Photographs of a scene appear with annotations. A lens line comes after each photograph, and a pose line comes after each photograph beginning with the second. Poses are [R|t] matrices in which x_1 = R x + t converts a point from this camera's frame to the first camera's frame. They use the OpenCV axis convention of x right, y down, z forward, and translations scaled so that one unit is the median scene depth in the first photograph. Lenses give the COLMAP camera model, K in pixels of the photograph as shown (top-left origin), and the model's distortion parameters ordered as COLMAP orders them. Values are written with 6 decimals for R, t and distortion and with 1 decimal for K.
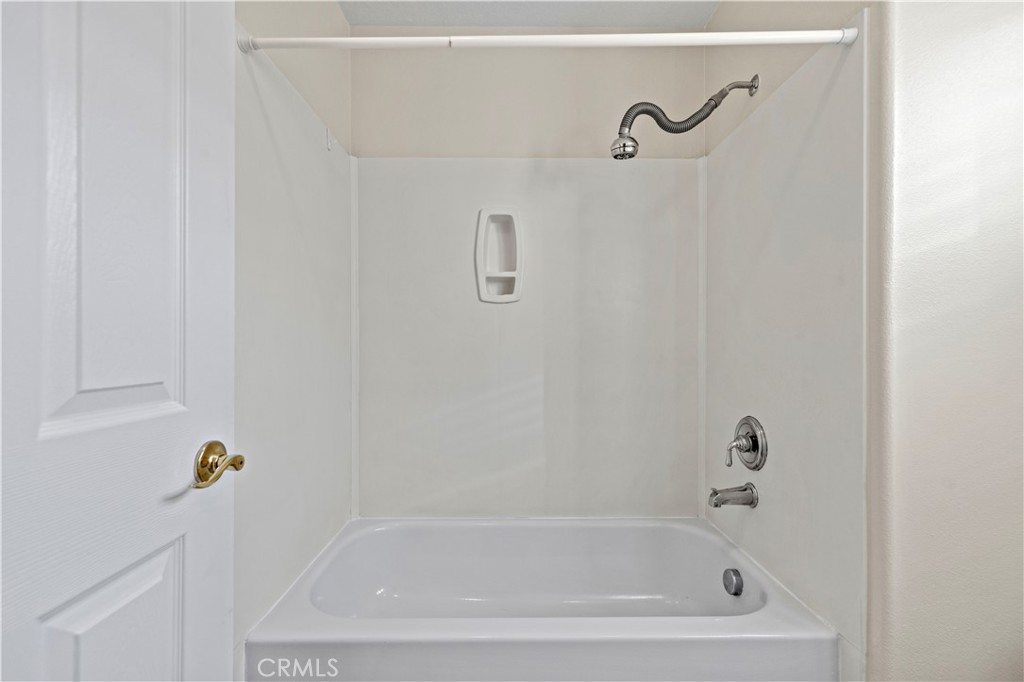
lens RADIAL K [[432.3, 0, 511.7], [0, 432.3, 345.9], [0, 0, 1]] dist [0.003246, -0.000311]
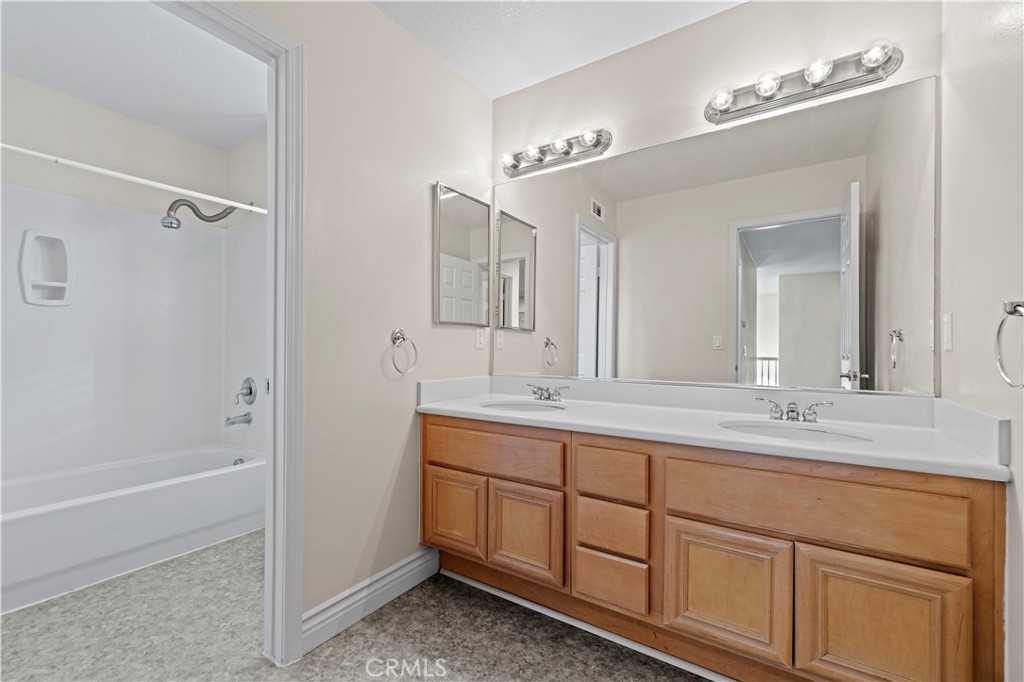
lens RADIAL K [[432.3, 0, 512.2], [0, 432.3, 350.0], [0, 0, 1]] dist [0.003246, -0.000311]
pose [[0.550558, 0.002811, 0.834792, -0.411195], [-0.006700, 0.999977, 0.001052, 0.025323], [-0.834770, -0.006172, 0.550565, -1.030651]]
